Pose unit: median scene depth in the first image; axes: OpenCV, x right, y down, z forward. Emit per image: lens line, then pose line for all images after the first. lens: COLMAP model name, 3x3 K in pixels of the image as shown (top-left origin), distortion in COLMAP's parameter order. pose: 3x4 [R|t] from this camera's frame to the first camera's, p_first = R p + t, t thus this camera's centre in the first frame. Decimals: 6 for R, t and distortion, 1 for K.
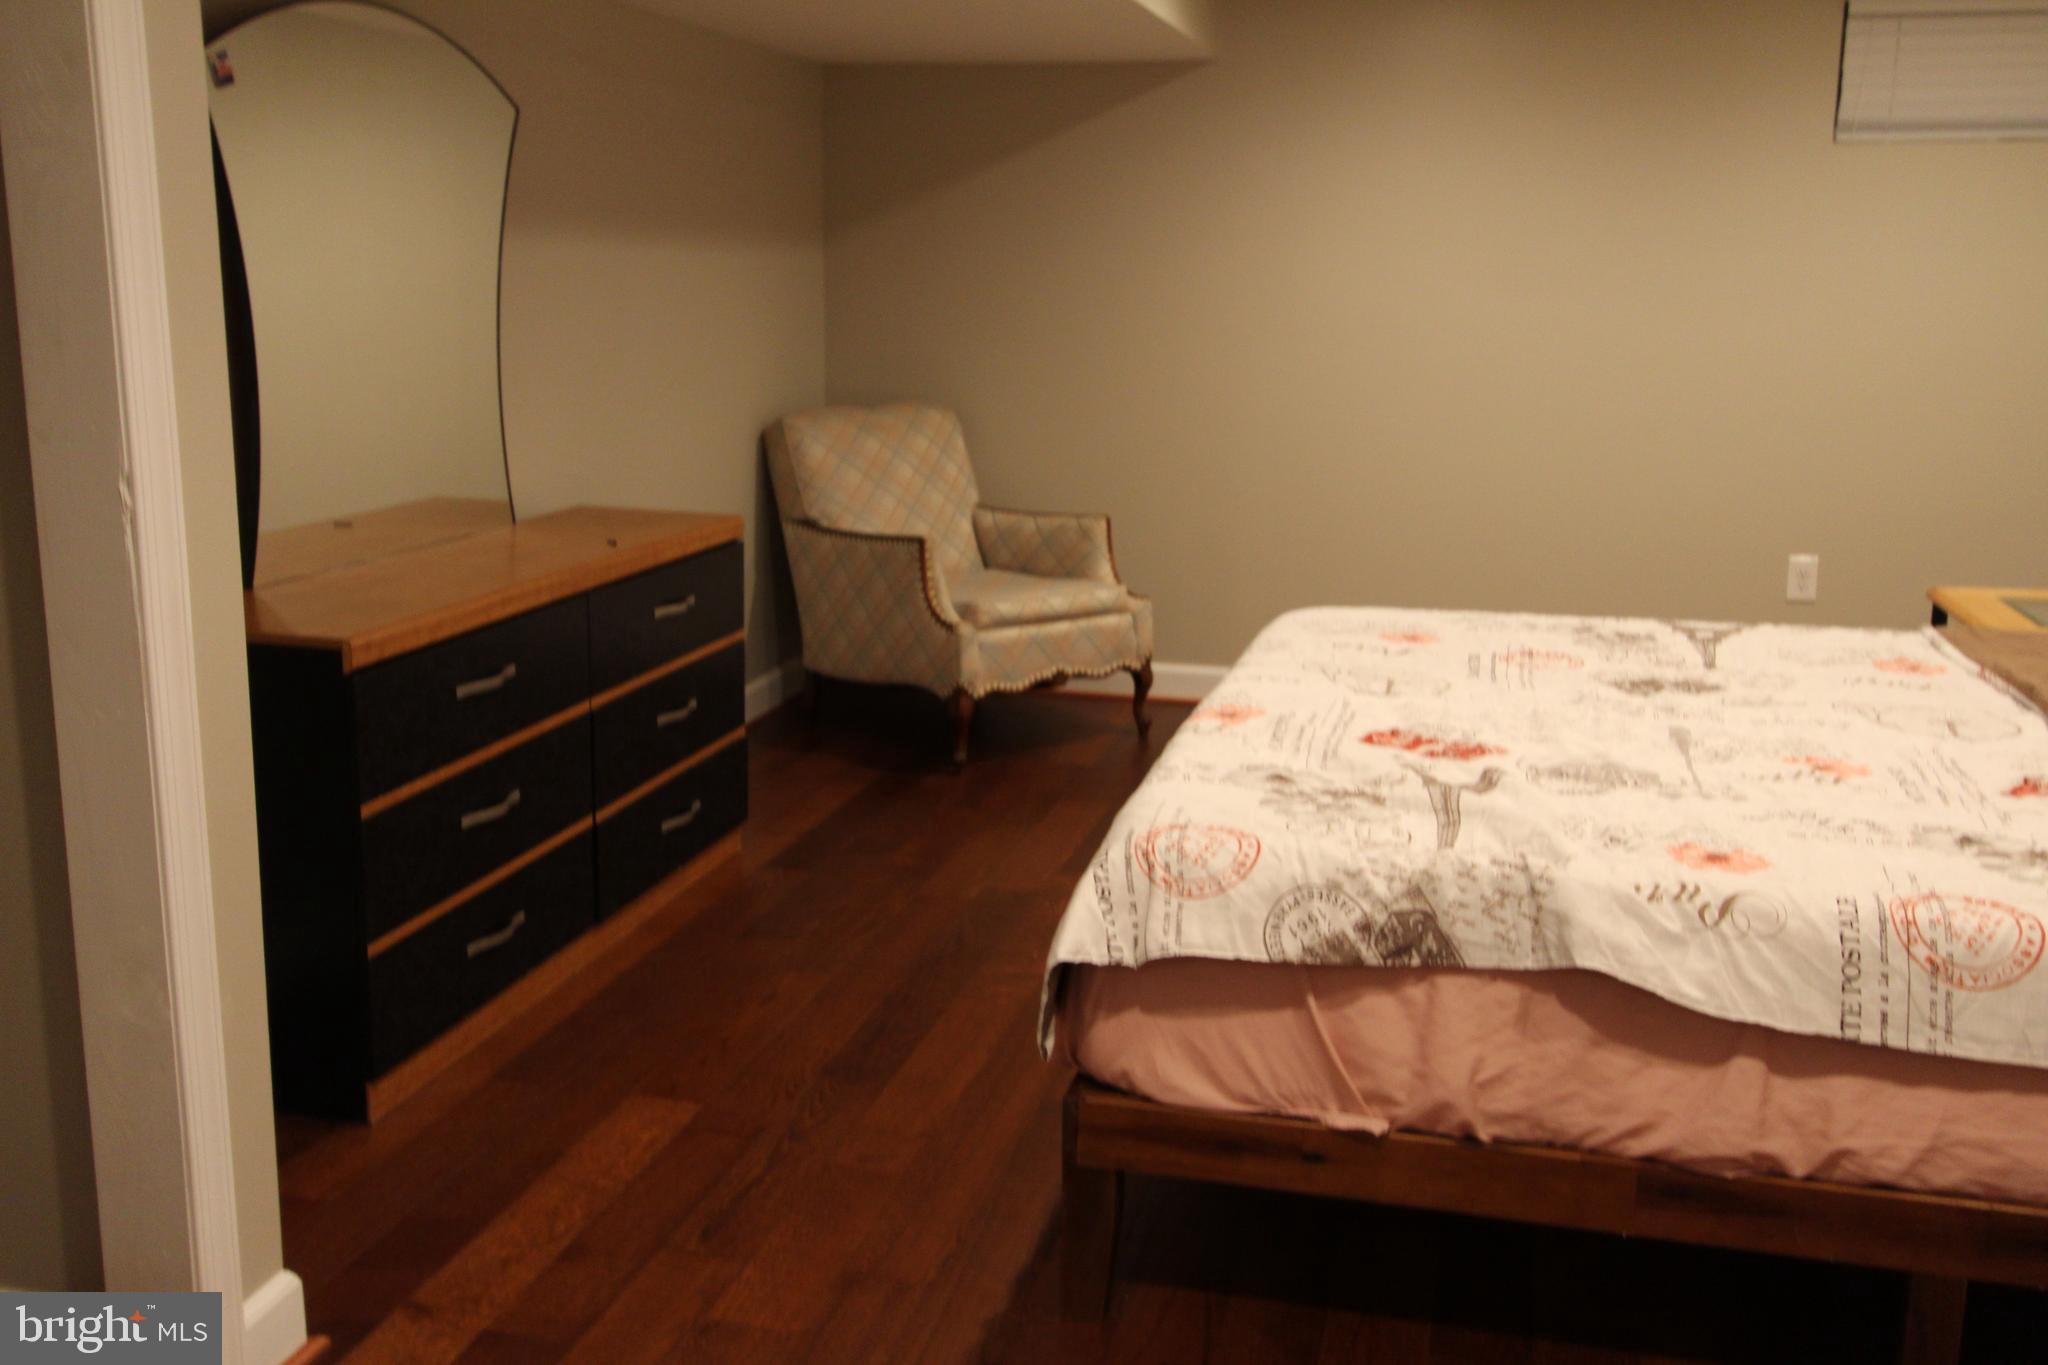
lens RADIAL K [[1965.7, 0, 1027.5], [0, 1965.7, 691.7], [0, 0, 1]] dist [-0.009536, 0.055531]
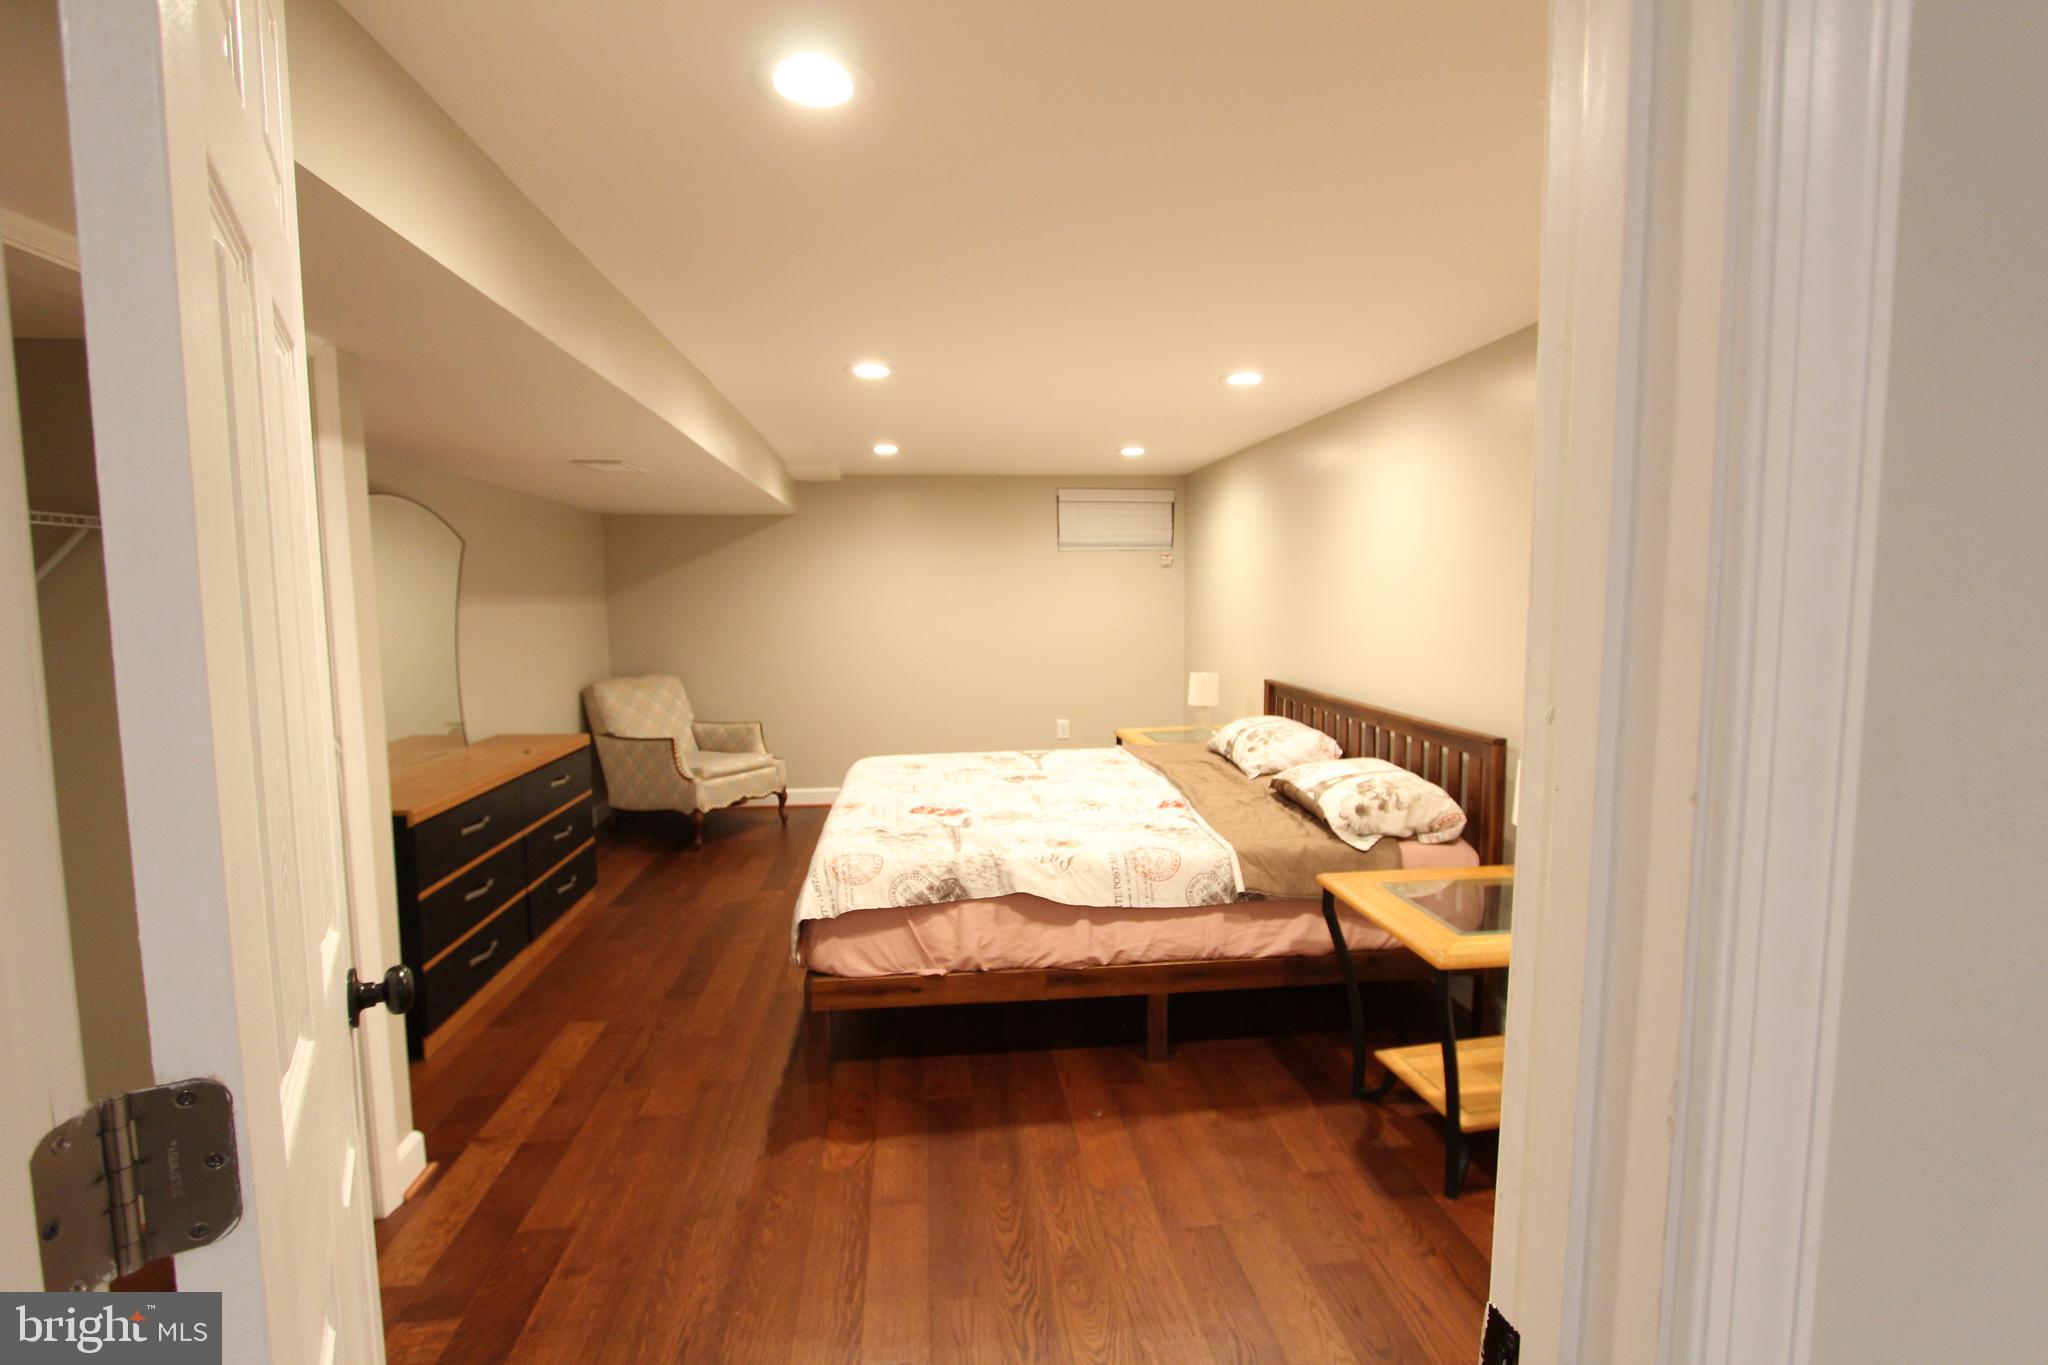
lens RADIAL K [[945.5, 0, 1027.7], [0, 945.5, 694.1], [0, 0, 1]] dist [-0.019402, 0.004935]
pose [[0.935301, -0.054733, 0.349594, -0.106657], [0.091836, 0.991658, -0.090441, 0.000157], [-0.341728, 0.116695, 0.932526, -0.143203]]
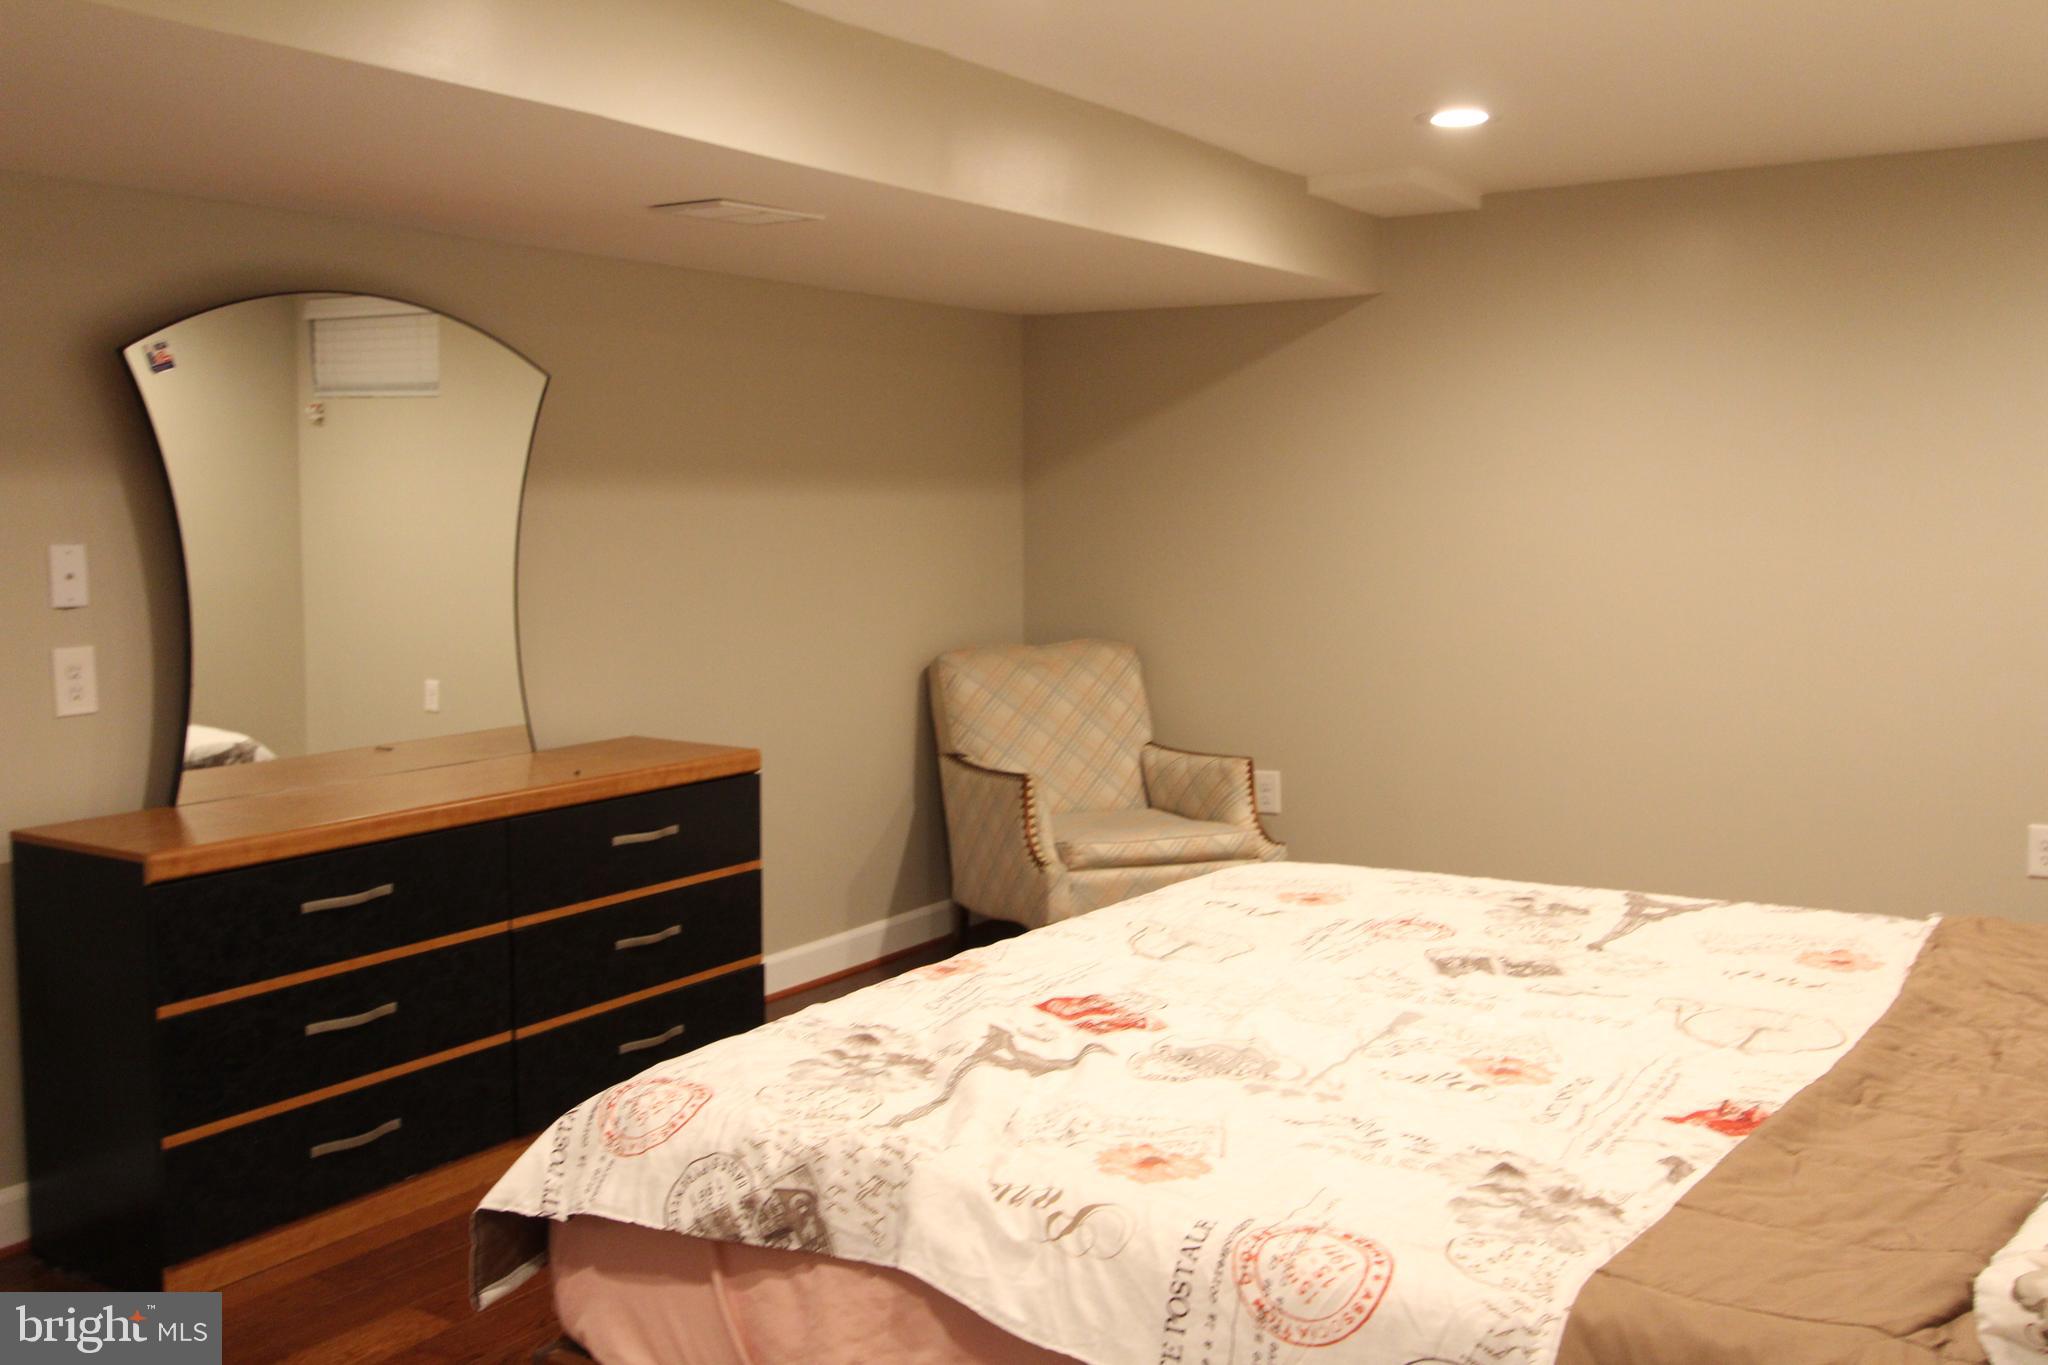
lens RADIAL K [[1965.7, 0, 1027.5], [0, 1965.7, 691.7], [0, 0, 1]] dist [-0.009536, 0.055531]
pose [[0.948085, 0.013087, -0.317748, 0.583505], [-0.049876, 0.992907, -0.107925, -0.028107], [0.314081, 0.118171, 0.942013, 0.123133]]
